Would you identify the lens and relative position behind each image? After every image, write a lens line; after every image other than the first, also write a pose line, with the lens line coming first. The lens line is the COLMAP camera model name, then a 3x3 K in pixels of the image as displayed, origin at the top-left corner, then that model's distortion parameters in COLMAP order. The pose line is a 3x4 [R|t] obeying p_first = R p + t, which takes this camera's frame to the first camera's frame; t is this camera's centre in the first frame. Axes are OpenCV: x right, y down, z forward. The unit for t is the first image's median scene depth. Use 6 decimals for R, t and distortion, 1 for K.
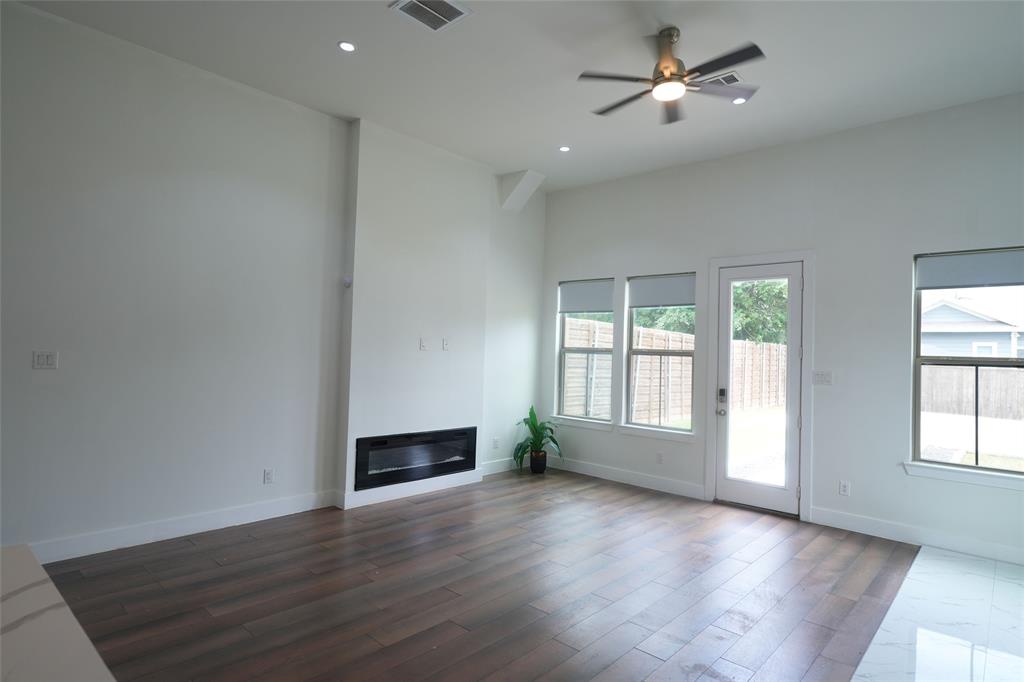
lens RADIAL K [[556.7, 0, 514.2], [0, 556.7, 342.3], [0, 0, 1]] dist [-0.002384, -0.000229]
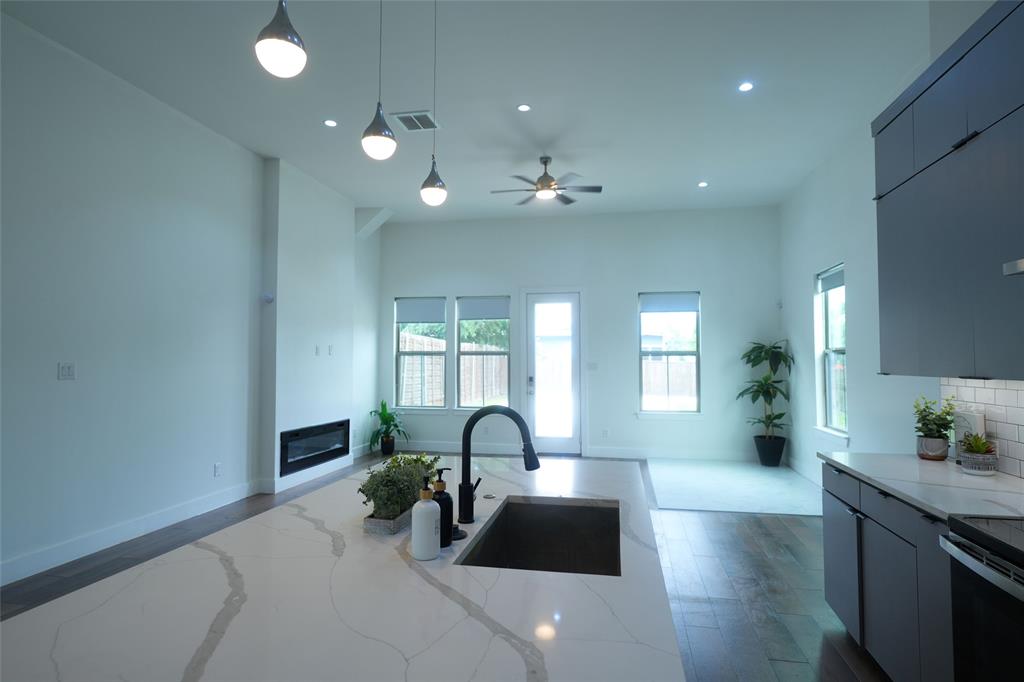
lens RADIAL K [[556.7, 0, 514.2], [0, 556.7, 342.3], [0, 0, 1]] dist [-0.002384, -0.000229]
pose [[0.854105, -0.013204, 0.519933, -0.391199], [0.017320, 0.999845, -0.003060, -0.002909], [-0.519812, 0.011619, 0.854201, -0.212064]]
